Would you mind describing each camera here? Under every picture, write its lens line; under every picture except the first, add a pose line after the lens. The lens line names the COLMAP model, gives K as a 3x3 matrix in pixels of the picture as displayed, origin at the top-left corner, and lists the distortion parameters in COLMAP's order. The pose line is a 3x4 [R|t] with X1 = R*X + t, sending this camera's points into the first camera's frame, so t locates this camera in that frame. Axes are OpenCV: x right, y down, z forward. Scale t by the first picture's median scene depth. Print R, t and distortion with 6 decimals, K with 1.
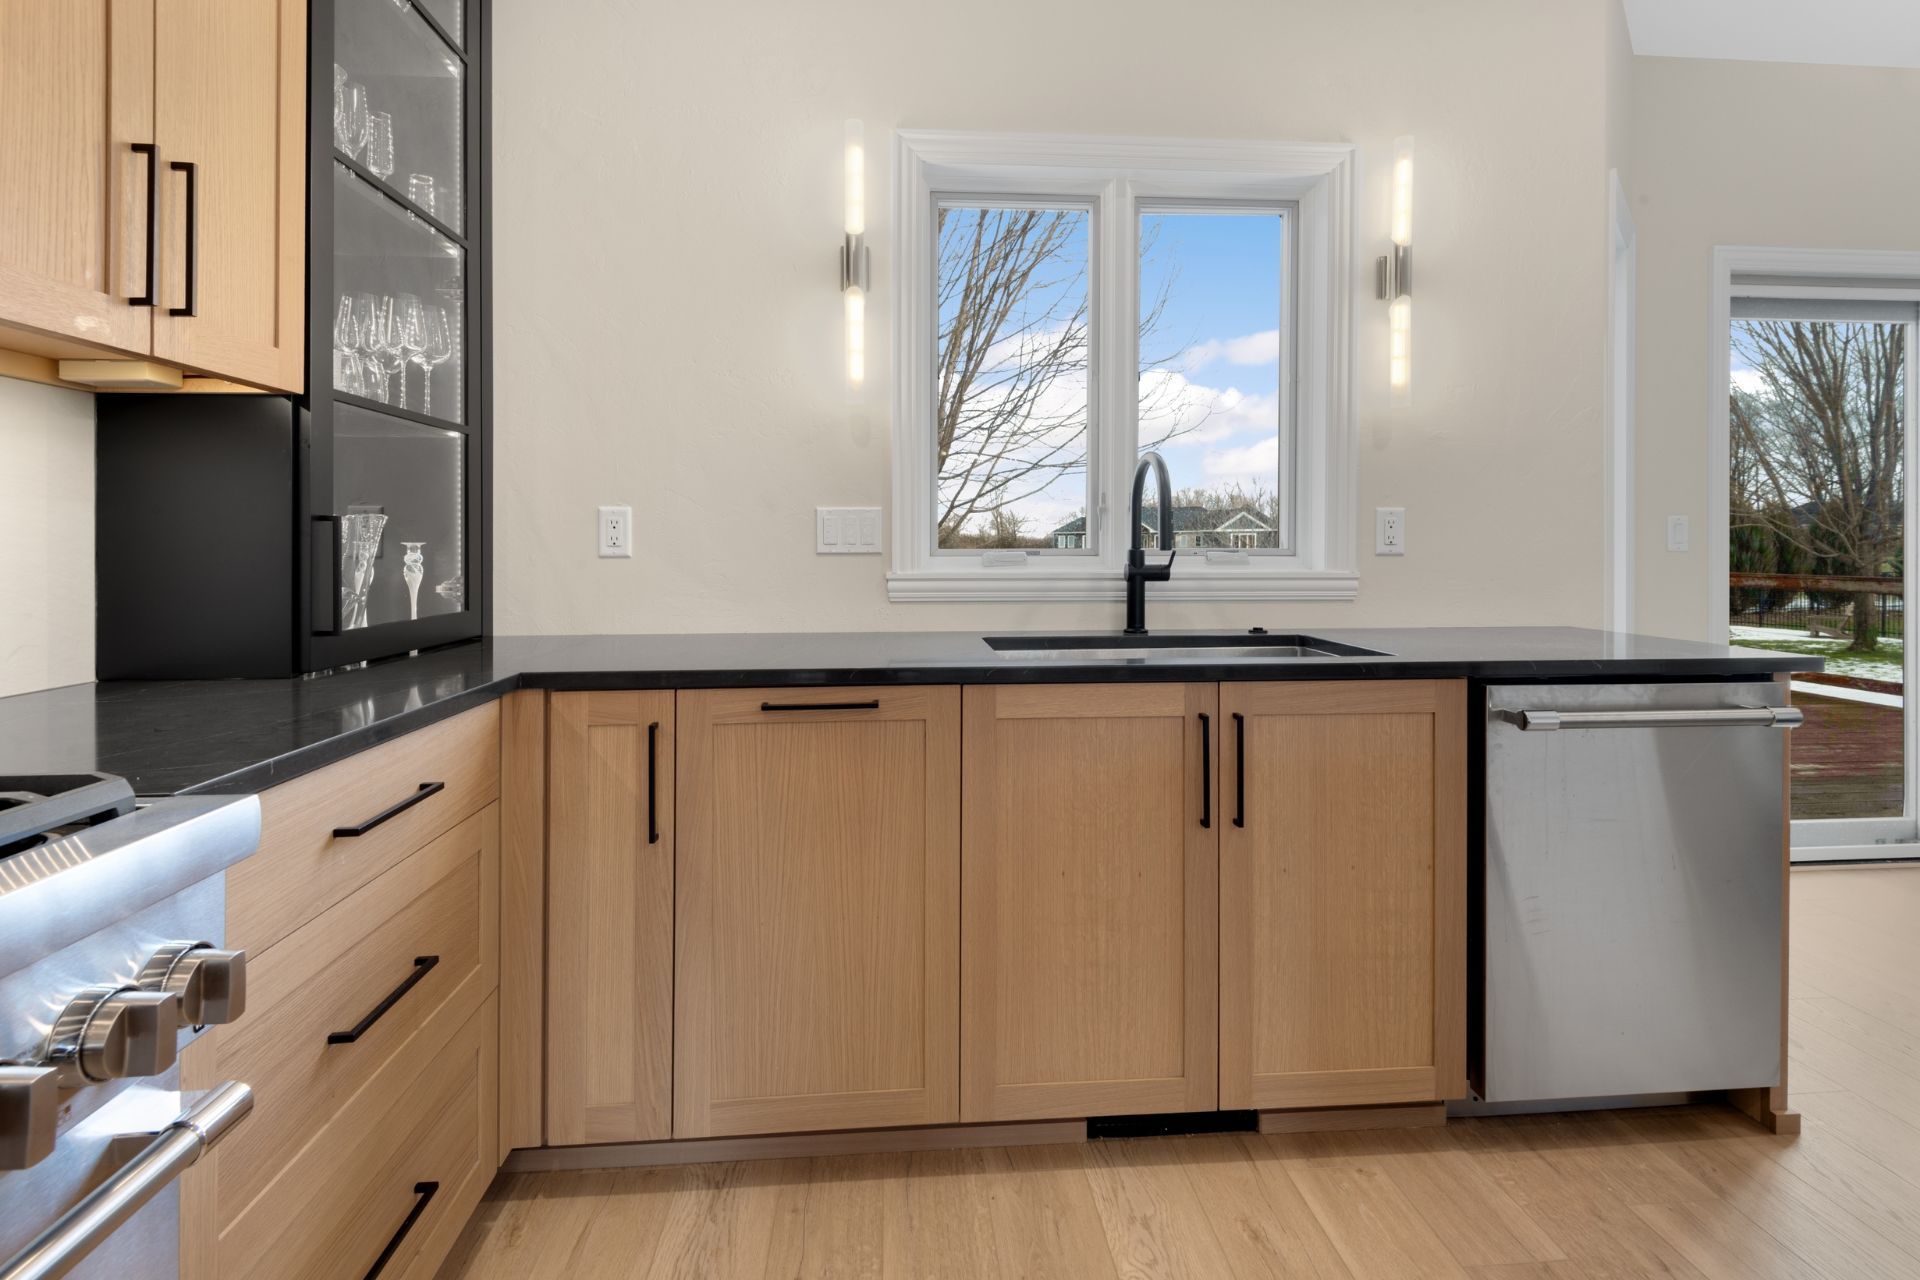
lens RADIAL K [[906.7, 0, 967.9], [0, 906.7, 547.3], [0, 0, 1]] dist [0.015692, -0.010248]
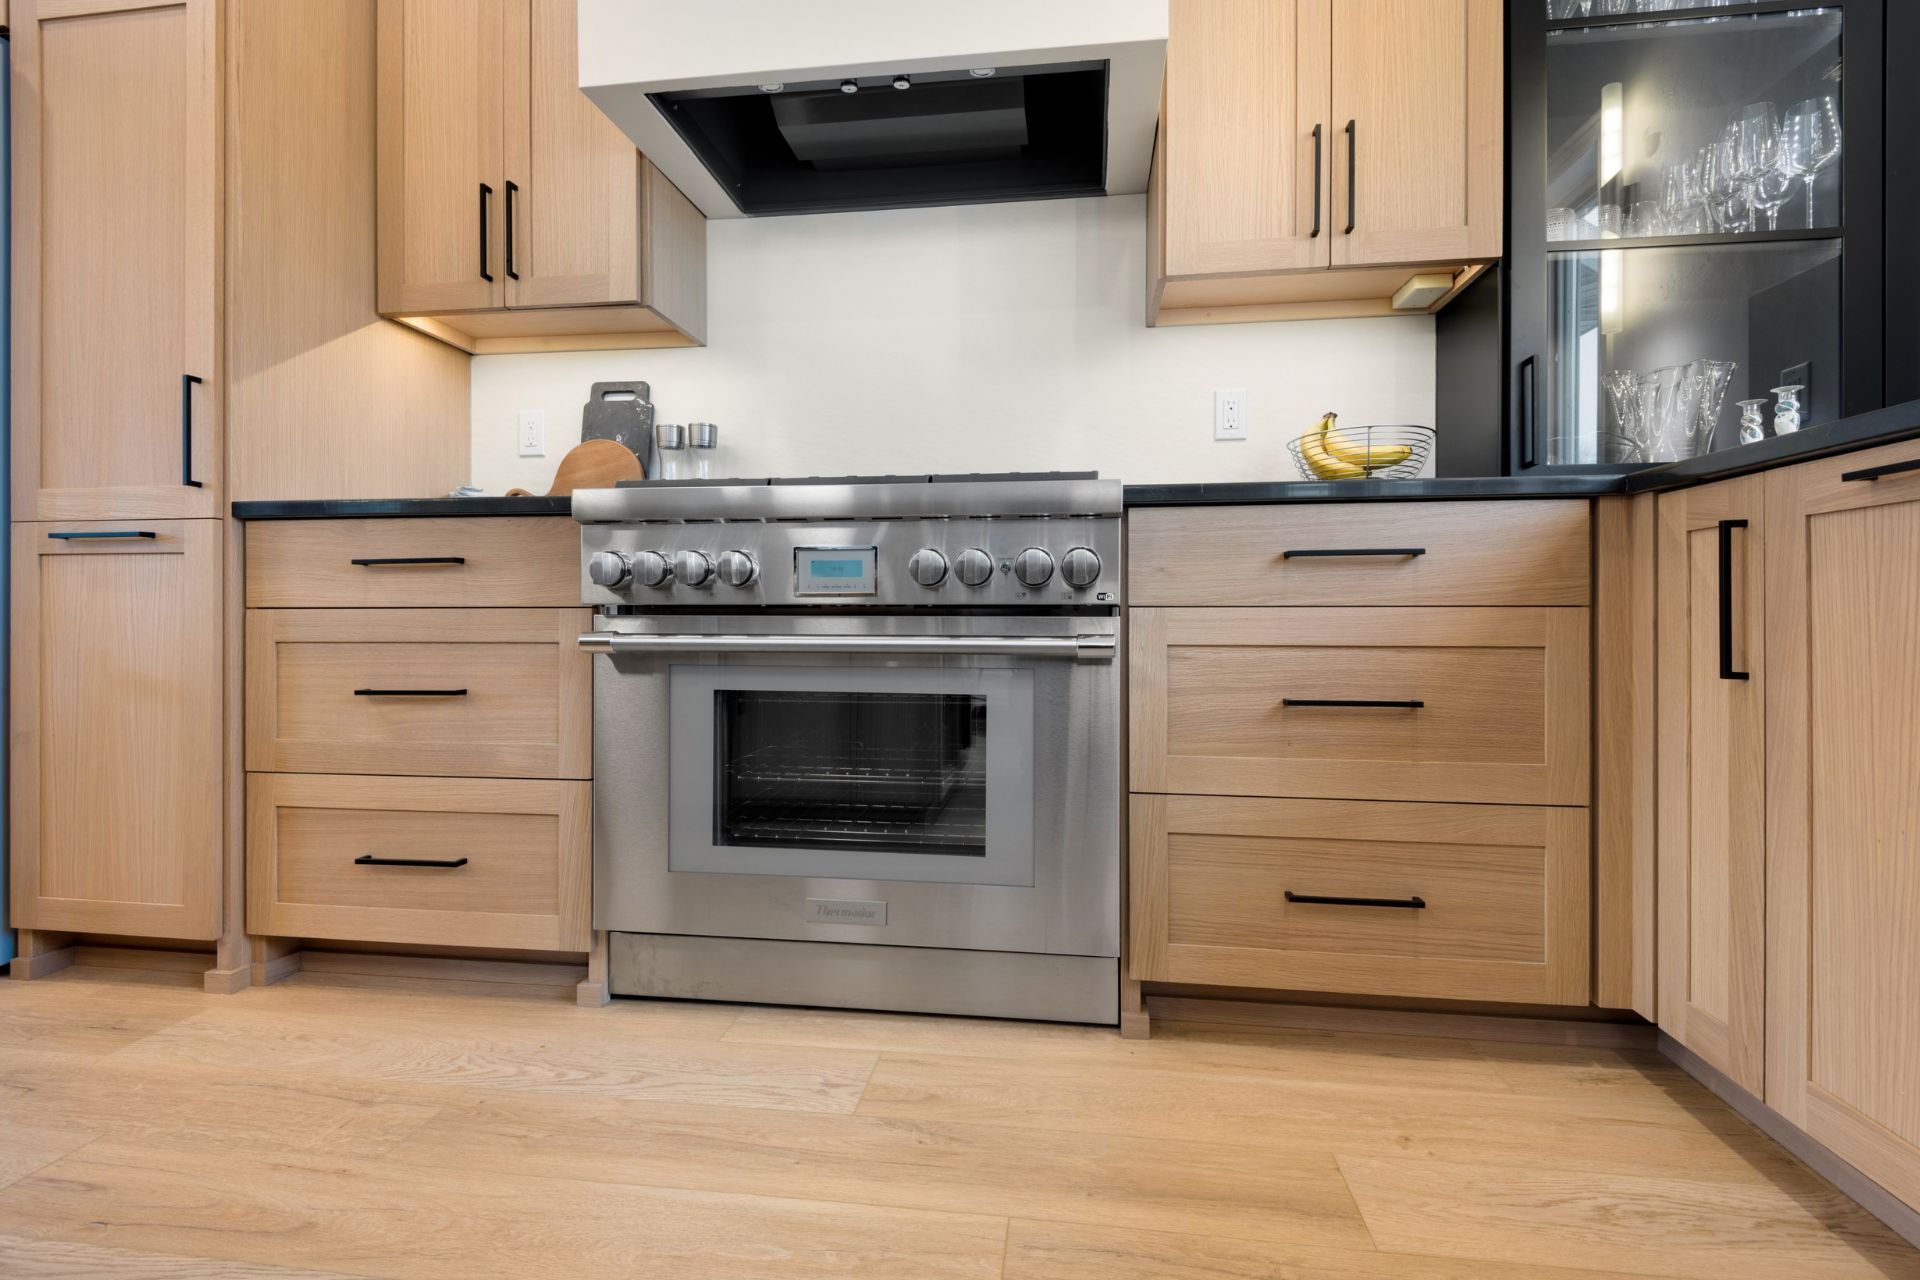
lens RADIAL K [[906.7, 0, 963.0], [0, 906.7, 616.3], [0, 0, 1]] dist [0.015692, -0.010248]
pose [[-0.210528, 0.001700, -0.977586, 0.424741], [-0.005724, 0.999979, 0.002972, 0.225460], [0.977571, 0.006221, -0.210514, 0.448129]]
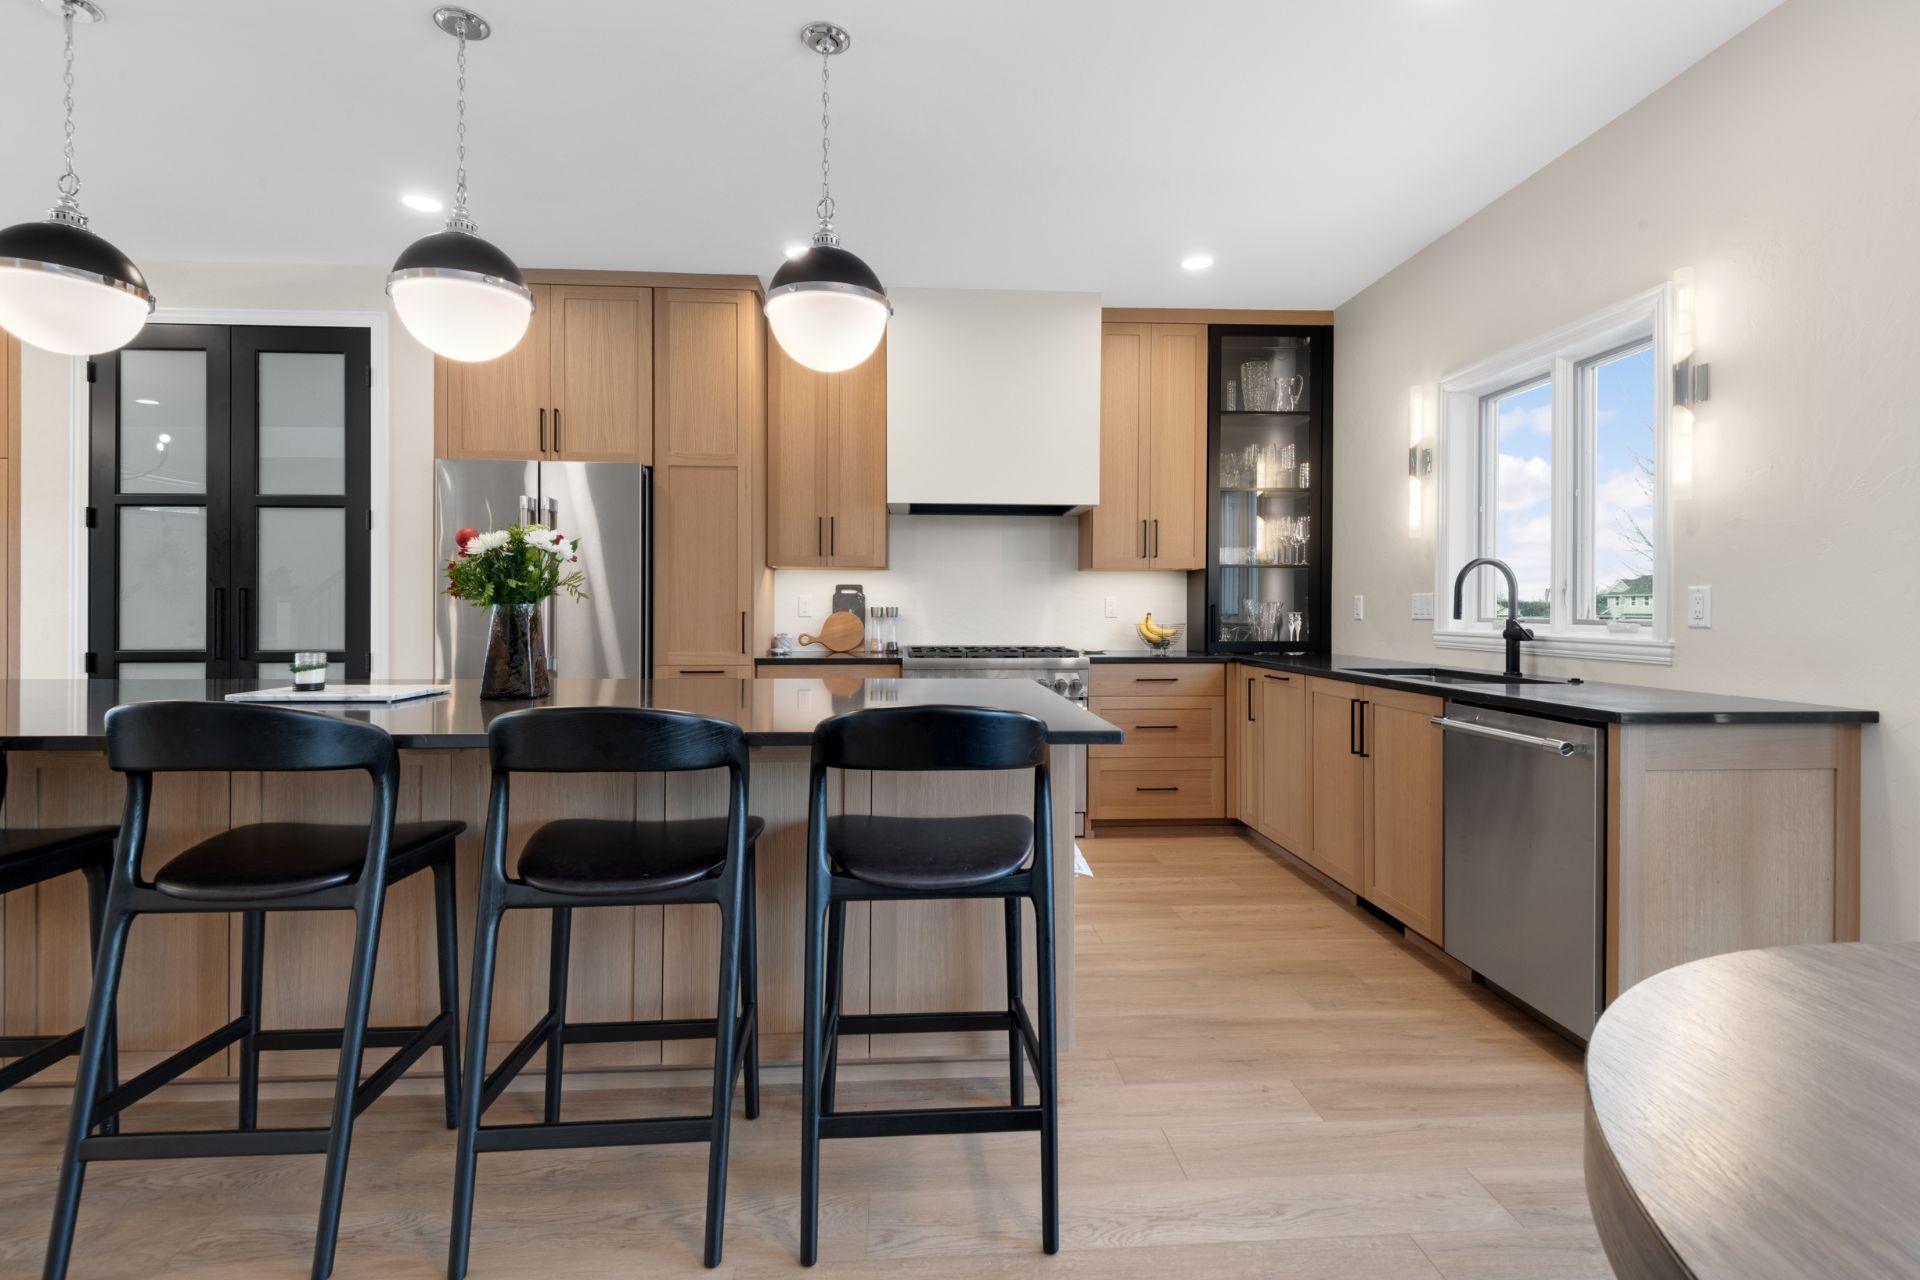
lens RADIAL K [[906.7, 0, 982.3], [0, 906.7, 613.6], [0, 0, 1]] dist [0.015692, -0.010248]
pose [[0.010770, 0.006414, -0.999921, 1.993569], [-0.008129, 0.999947, 0.006326, -0.010945], [0.999909, 0.008060, 0.010821, 0.118378]]
